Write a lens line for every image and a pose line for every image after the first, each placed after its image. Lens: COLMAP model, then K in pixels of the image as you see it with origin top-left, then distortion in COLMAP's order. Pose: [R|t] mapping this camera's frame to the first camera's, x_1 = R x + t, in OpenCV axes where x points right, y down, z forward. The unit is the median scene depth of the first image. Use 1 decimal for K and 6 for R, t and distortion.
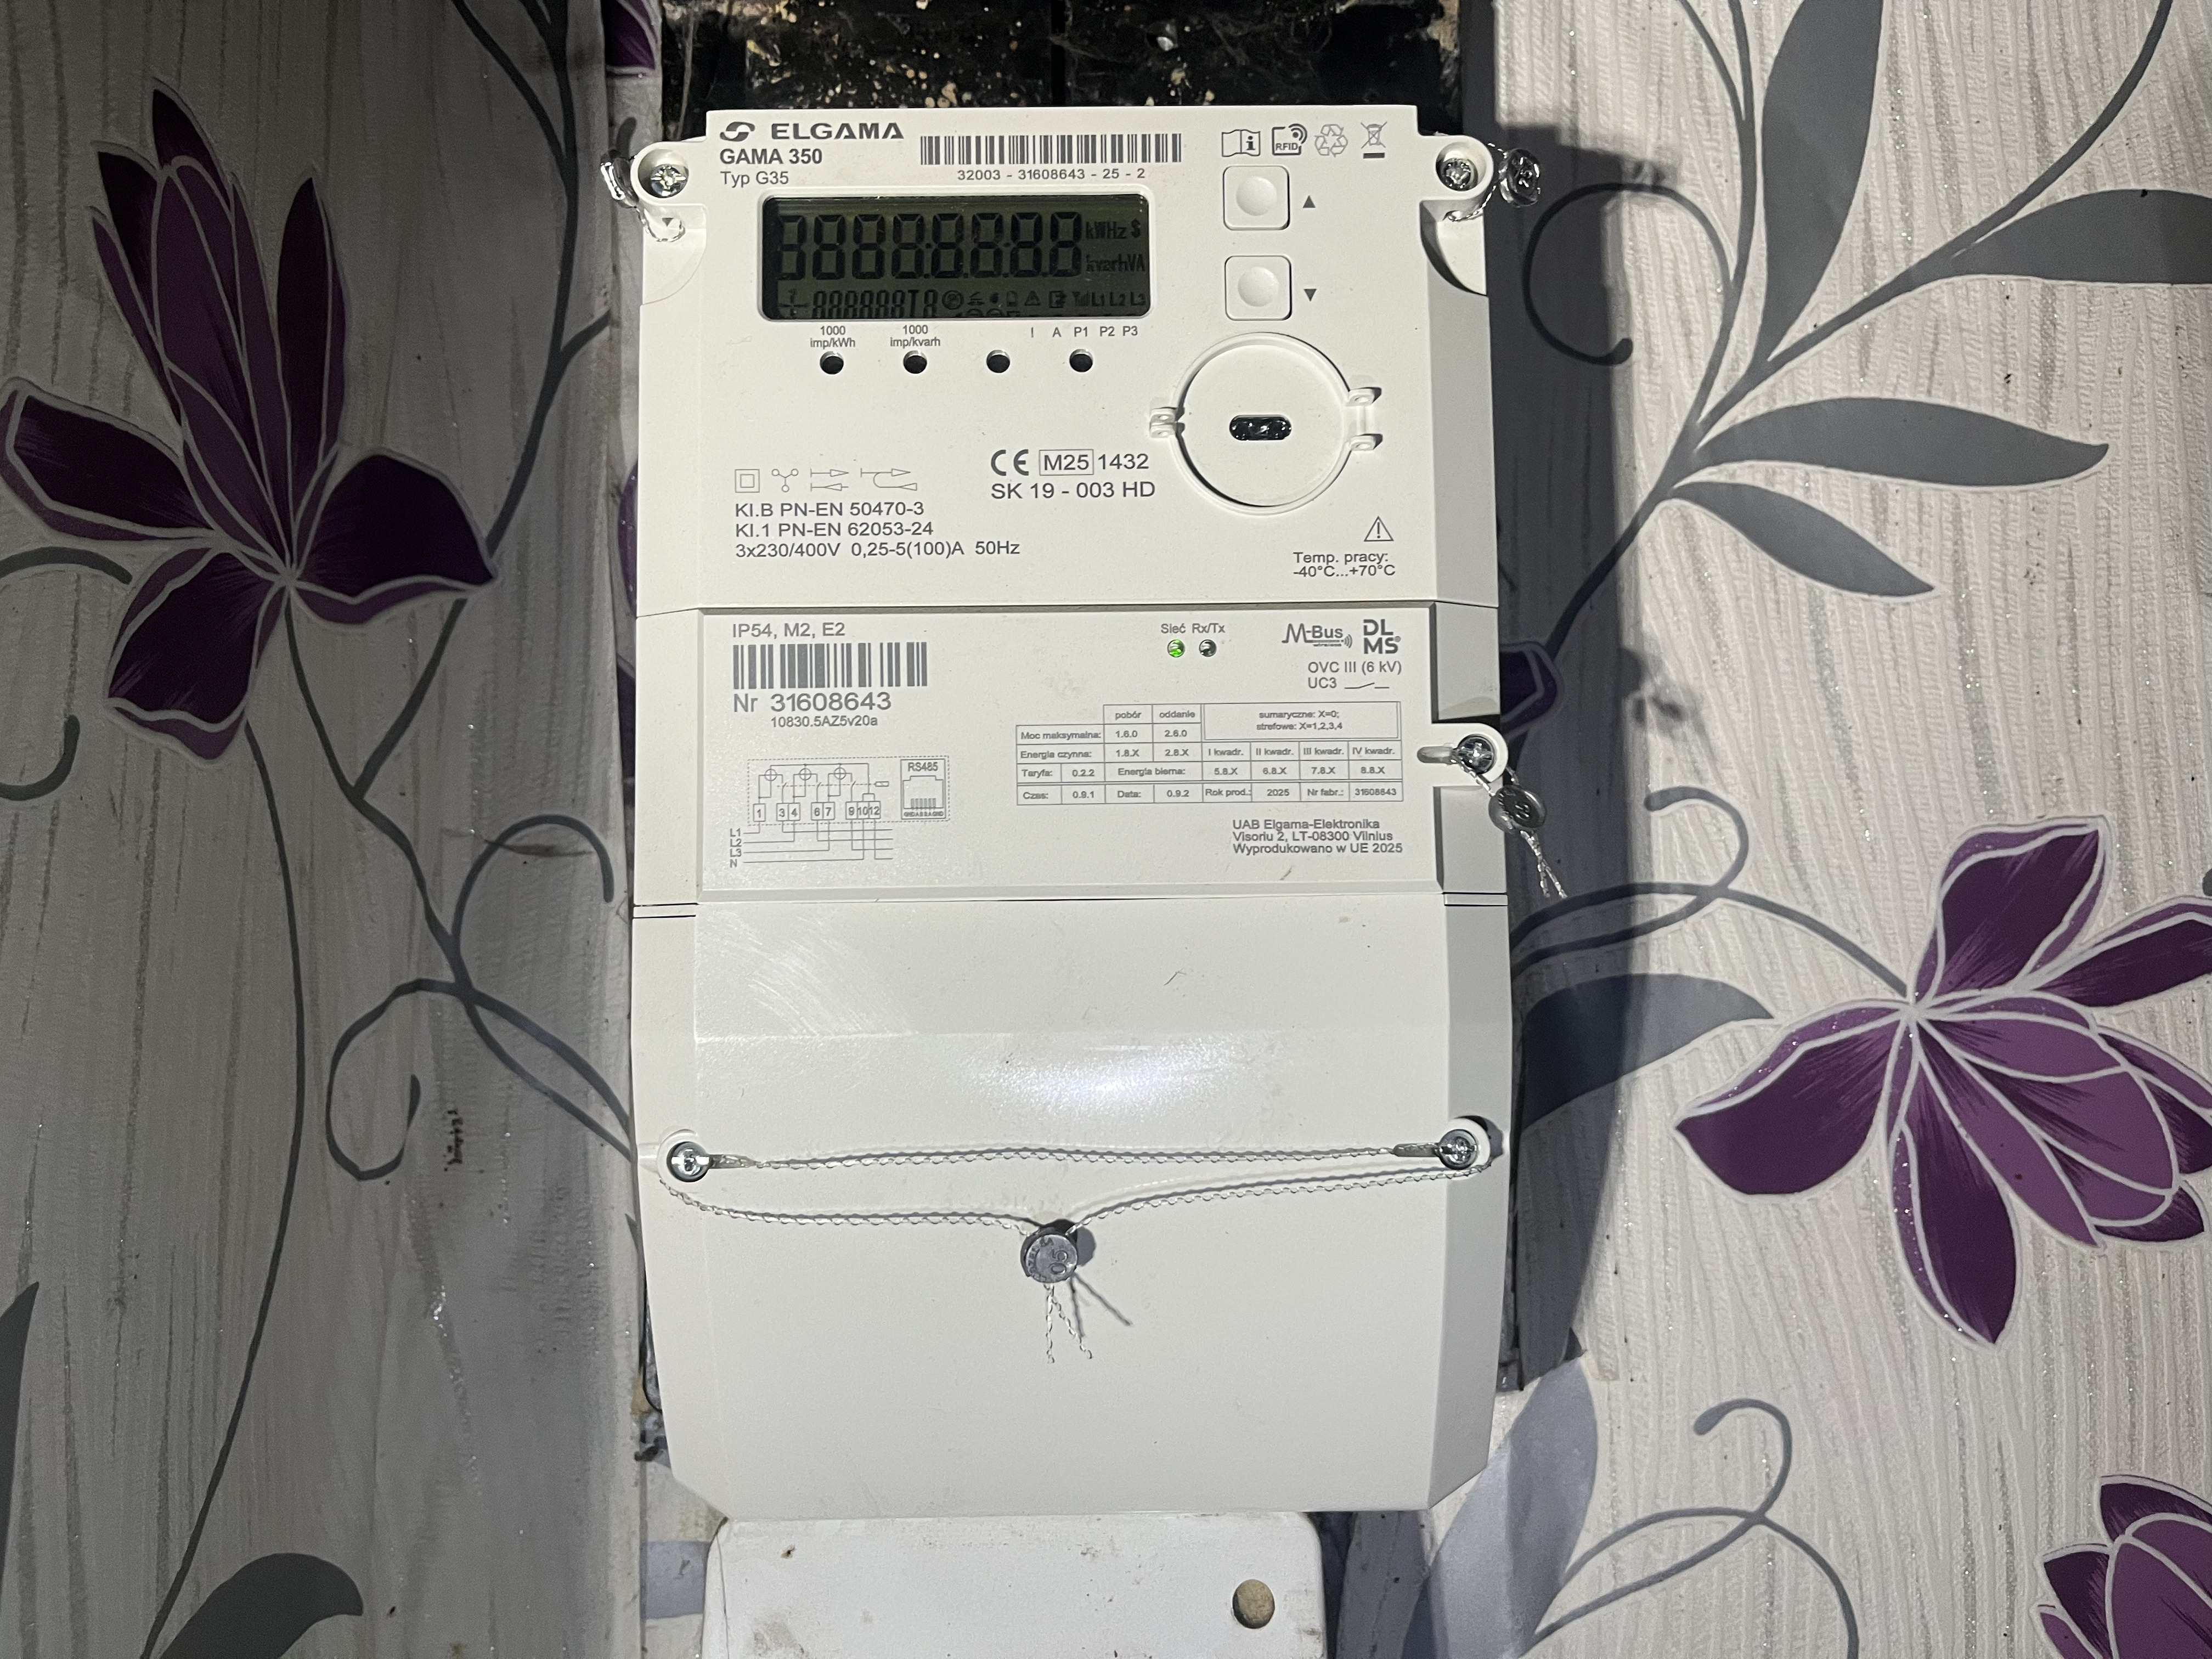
lens RADIAL K [[1759.8, 0, 1106.0], [0, 1759.8, 829.5], [0, 0, 1]] dist [0.077348, -0.149152]
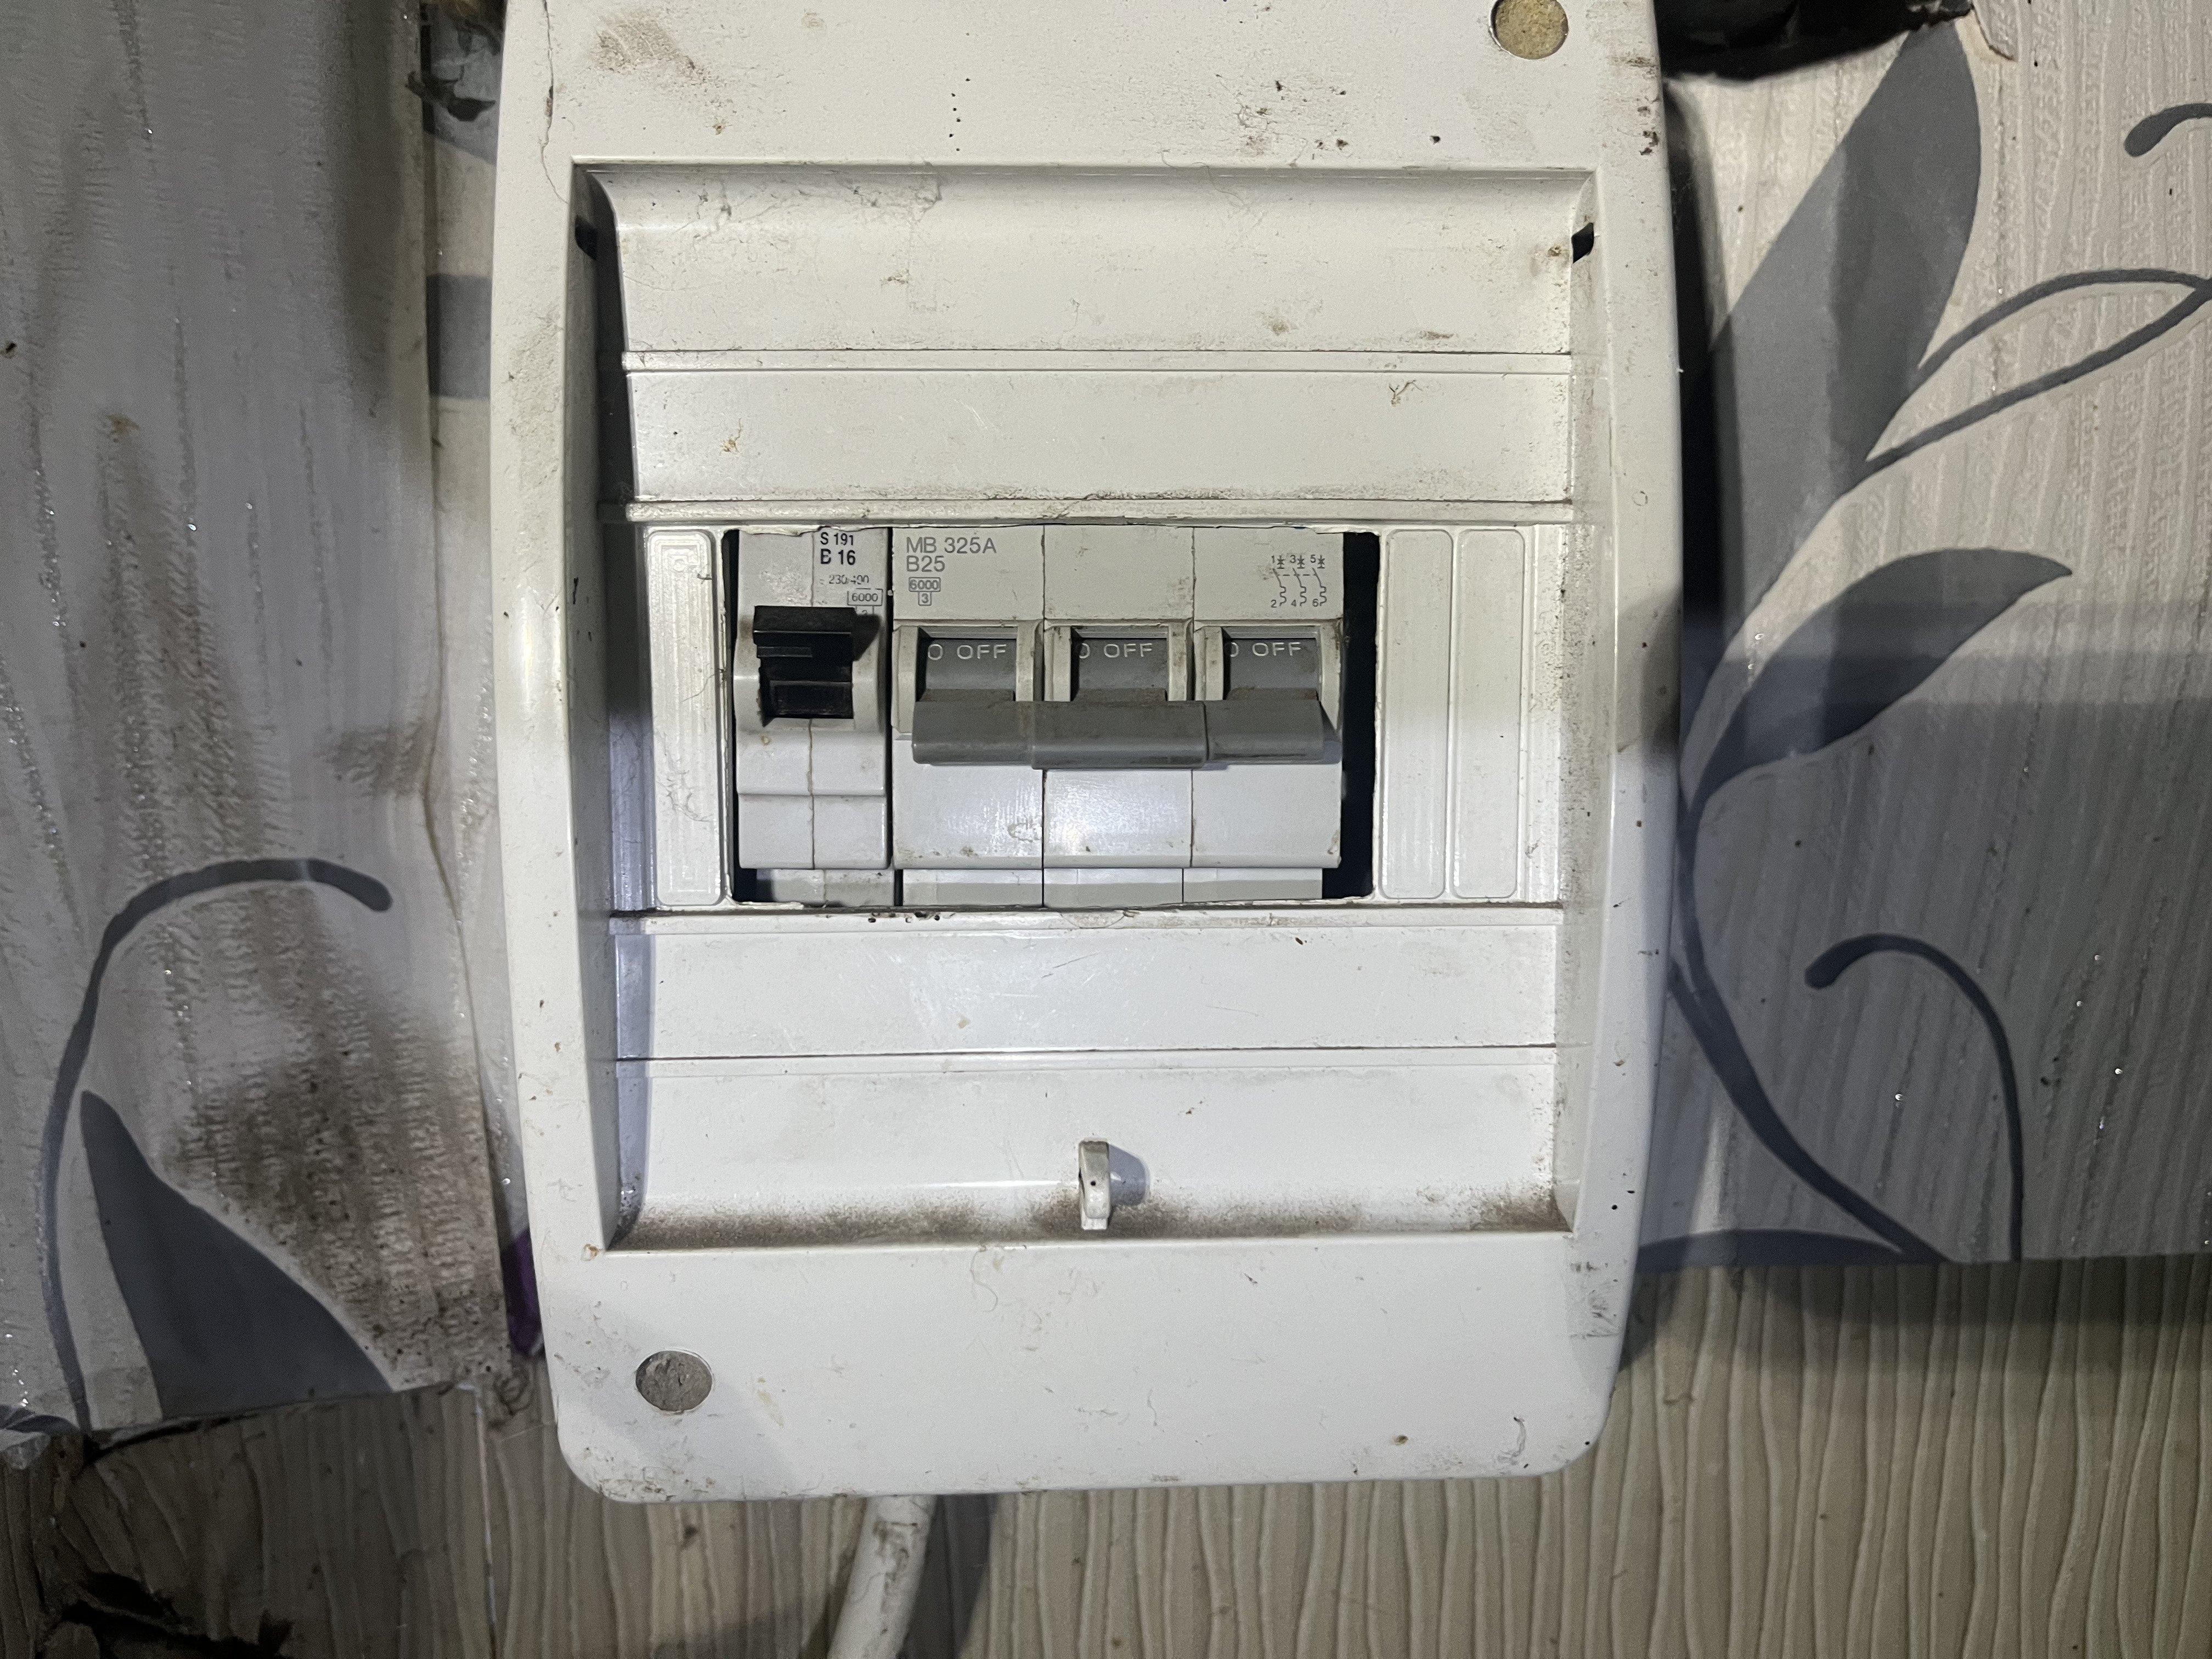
lens RADIAL K [[1759.8, 0, 1106.0], [0, 1759.8, 829.5], [0, 0, 1]] dist [0.077348, -0.149152]
pose [[0.998789, 0.014811, 0.046907, -0.057288], [-0.019409, 0.994886, 0.099125, 0.524837], [-0.045199, -0.099915, 0.993969, 0.369327]]
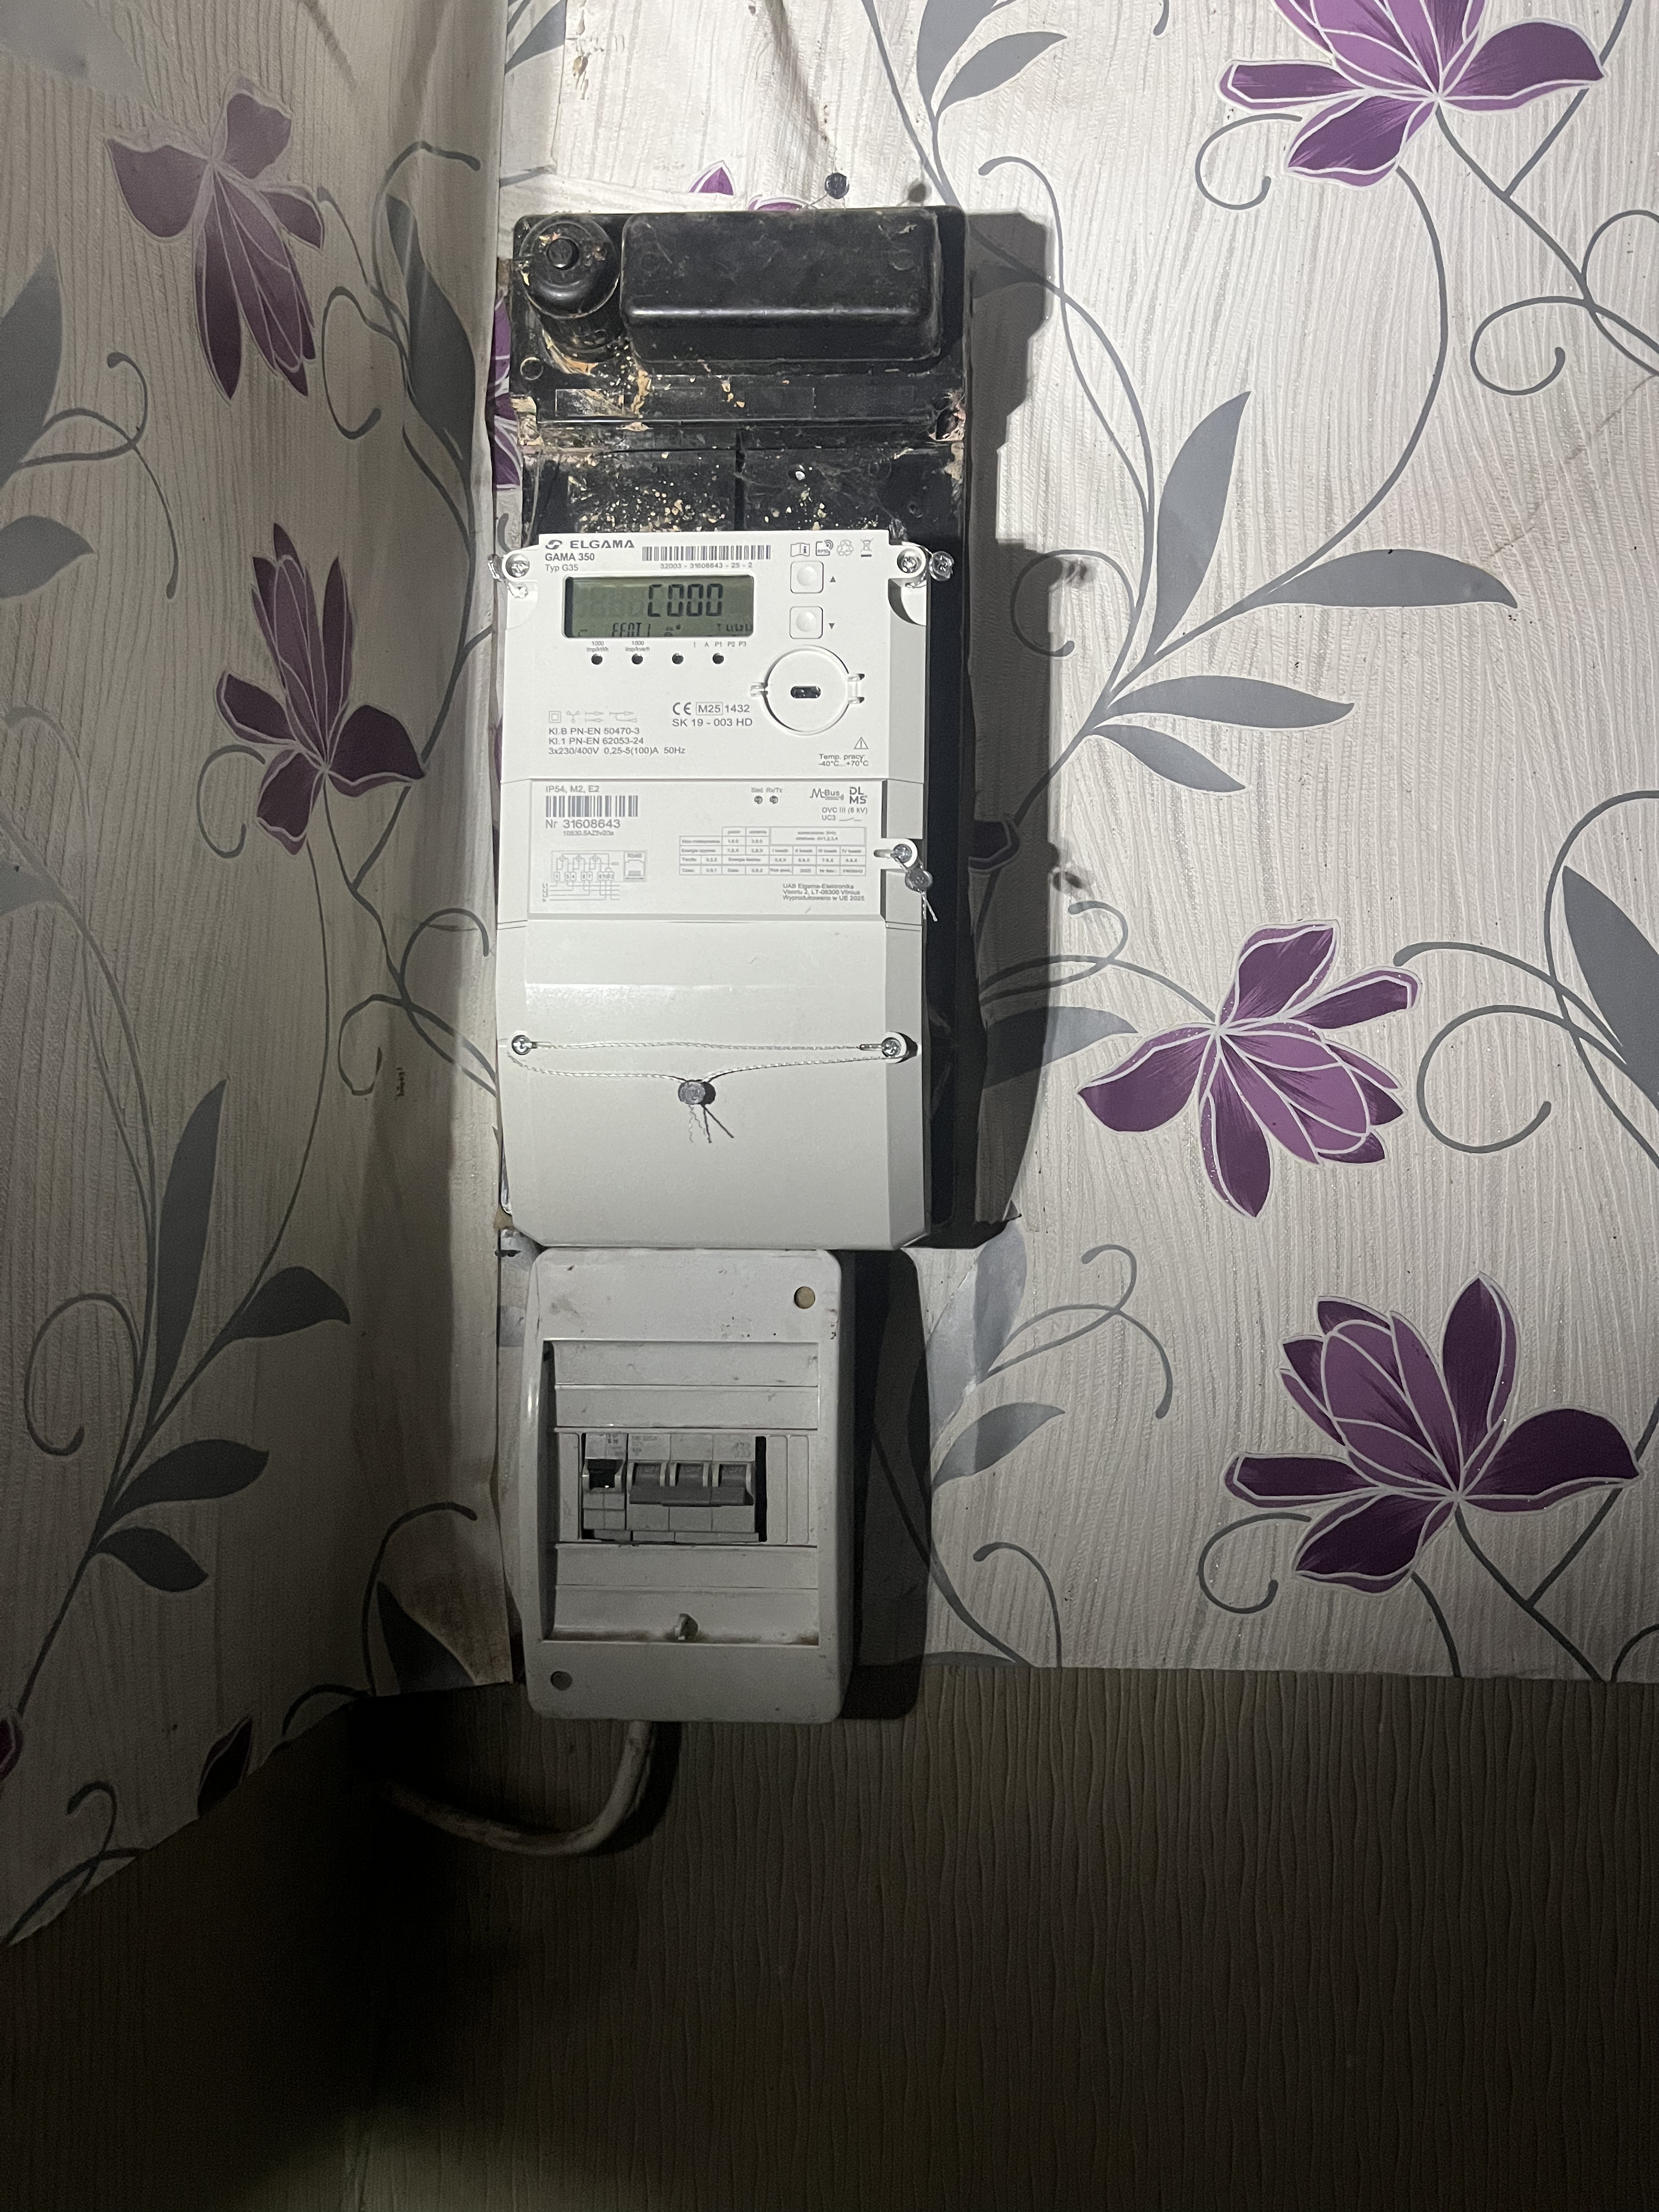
lens RADIAL K [[1704.8, 0, 829.5], [0, 1704.8, 1106.0], [0, 0, 1]] dist [0.116770, -0.333946]
pose [[0.996761, 0.022056, -0.077342, 0.209088], [-0.021056, 0.999684, 0.013727, 0.165049], [0.077621, -0.012054, 0.996910, -0.724084]]
